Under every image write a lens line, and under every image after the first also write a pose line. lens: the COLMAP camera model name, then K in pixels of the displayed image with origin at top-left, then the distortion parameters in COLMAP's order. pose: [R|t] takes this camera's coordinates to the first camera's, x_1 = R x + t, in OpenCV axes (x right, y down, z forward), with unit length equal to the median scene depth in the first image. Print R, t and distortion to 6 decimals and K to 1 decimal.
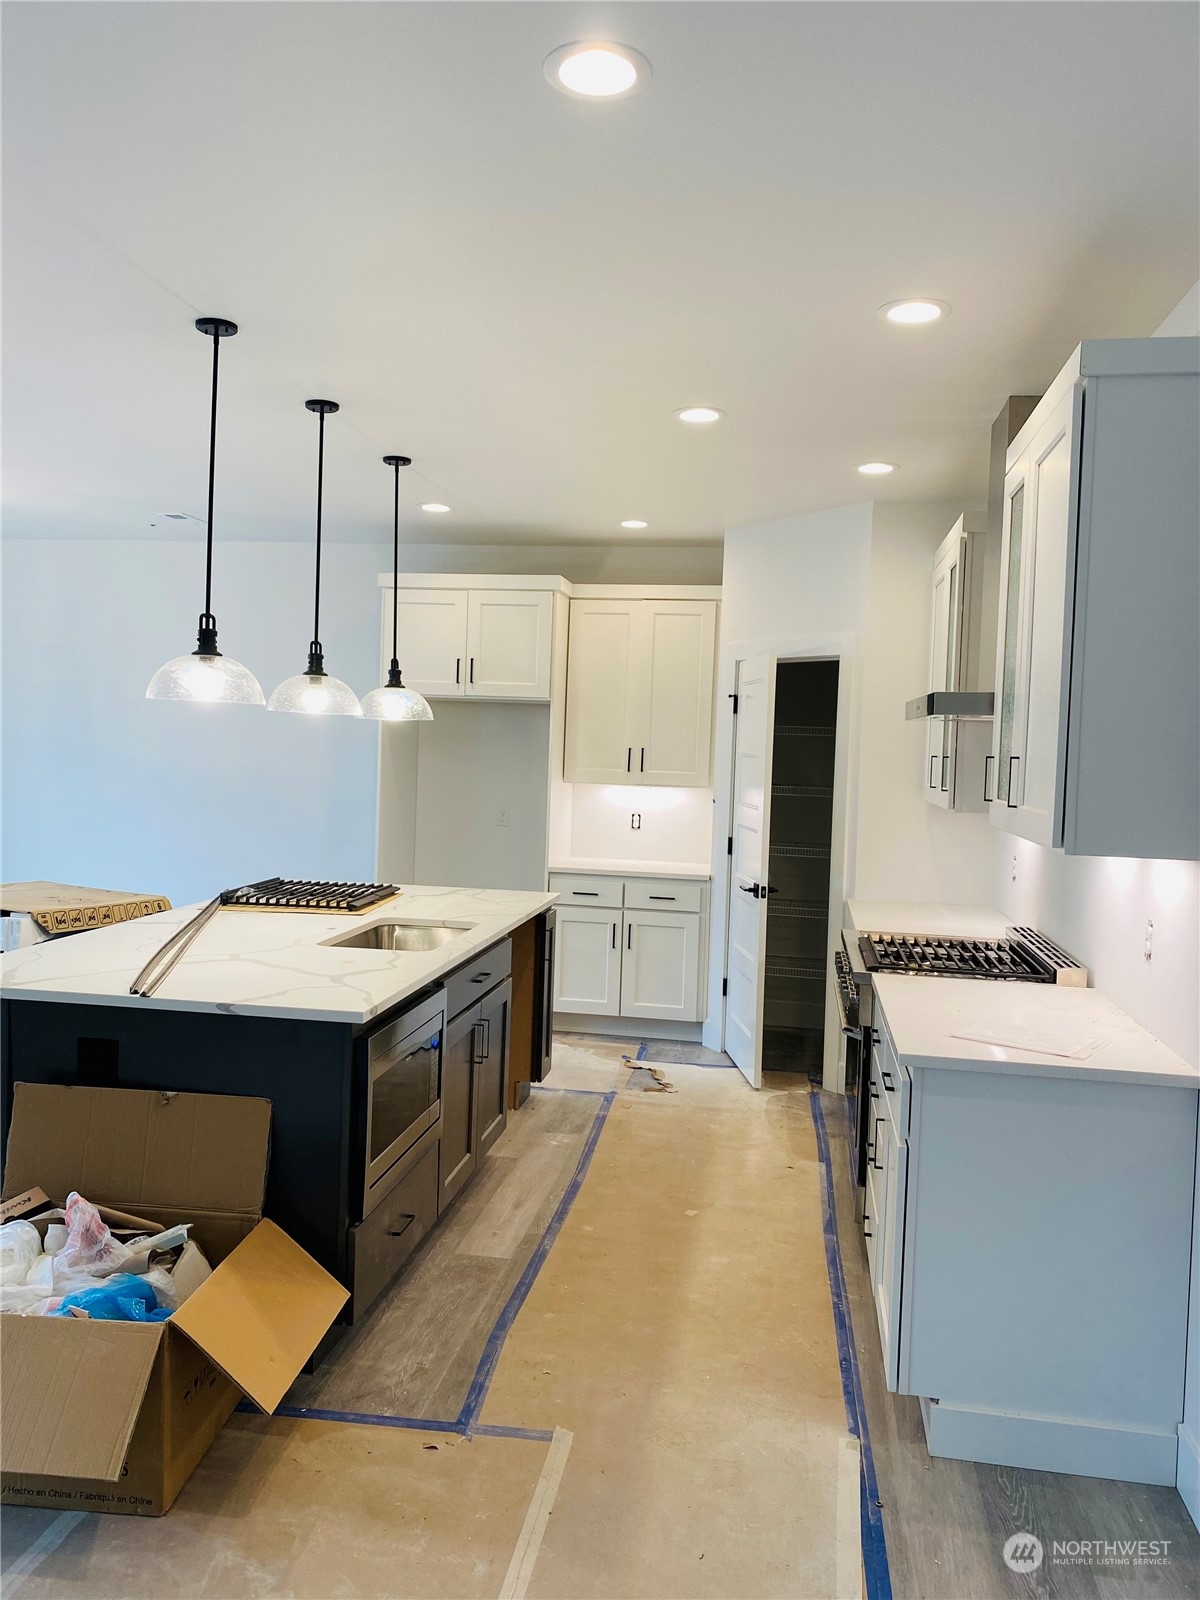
lens RADIAL K [[1272.5, 0, 591.3], [0, 1272.5, 787.7], [0, 0, 1]] dist [0.054105, -0.057970]
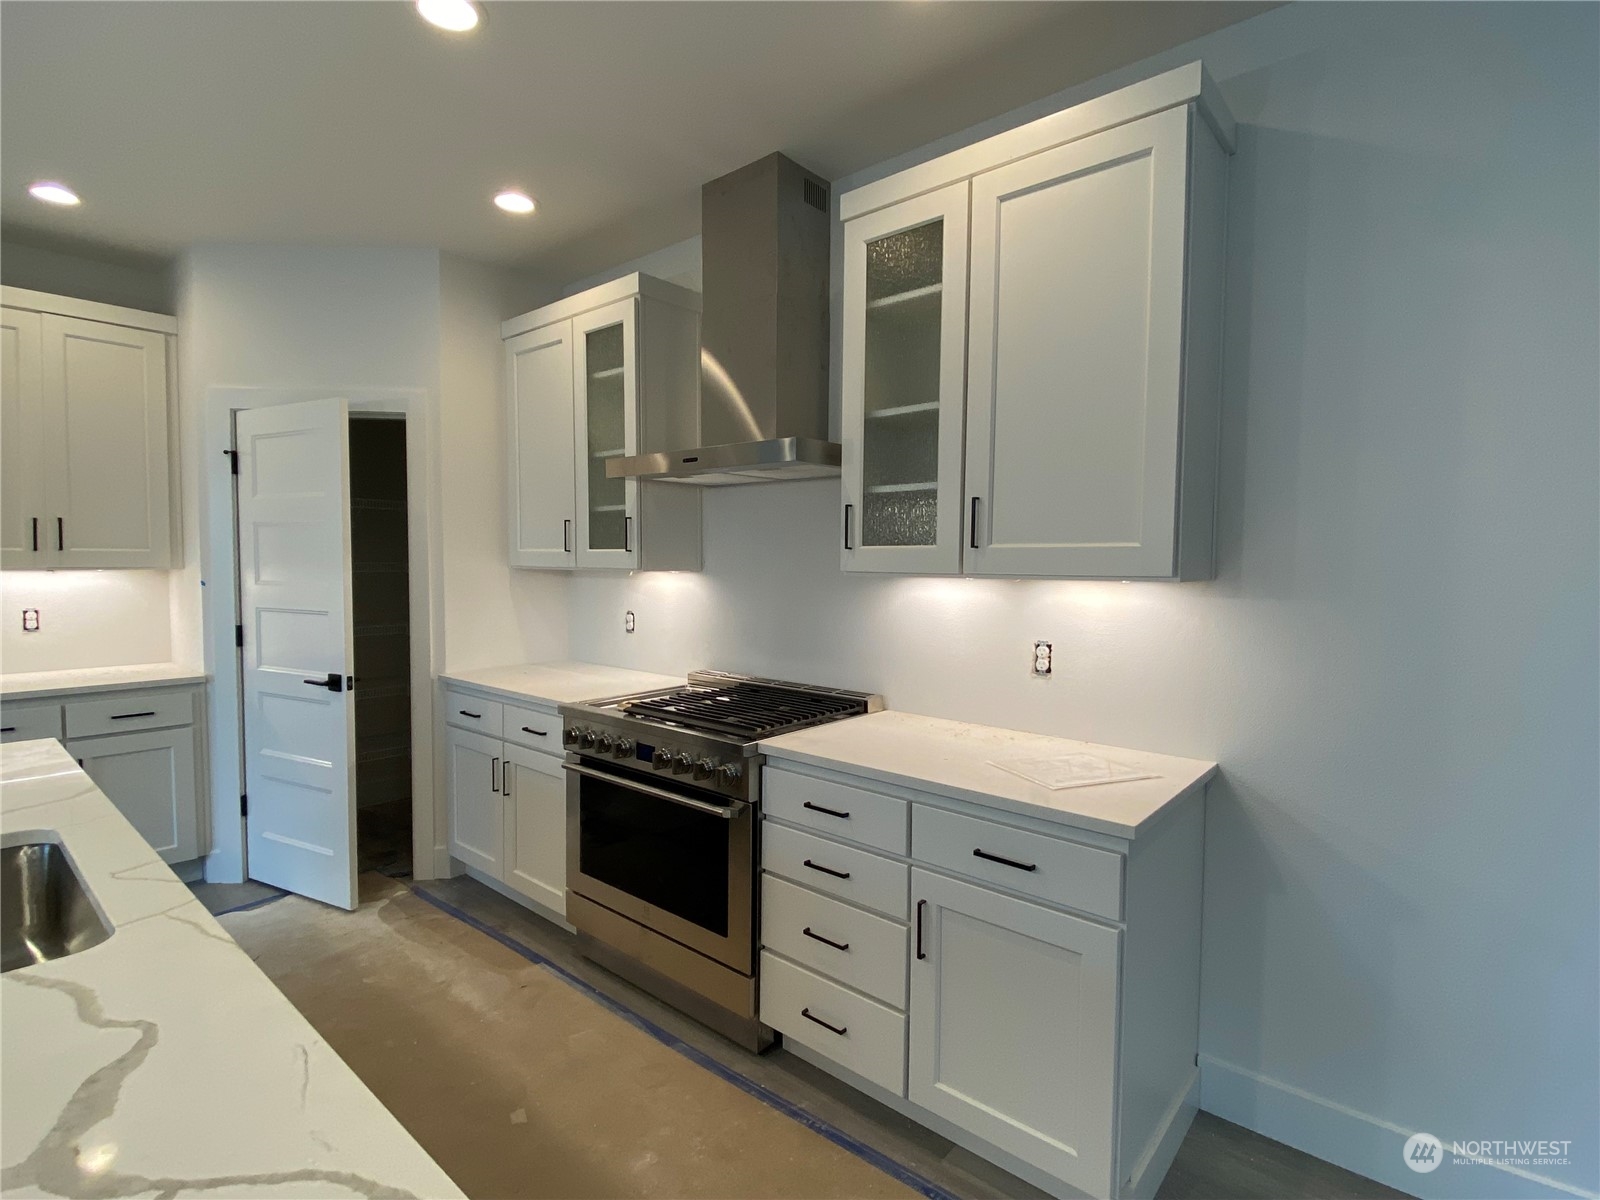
lens RADIAL K [[801.1, 0, 805.5], [0, 801.1, 597.3], [0, 0, 1]] dist [0.005702, 0.000167]
pose [[0.517094, -0.076086, 0.852540, -0.233695], [0.047586, 0.997056, 0.060122, 0.010662], [-0.854605, 0.009480, 0.519192, 0.672950]]
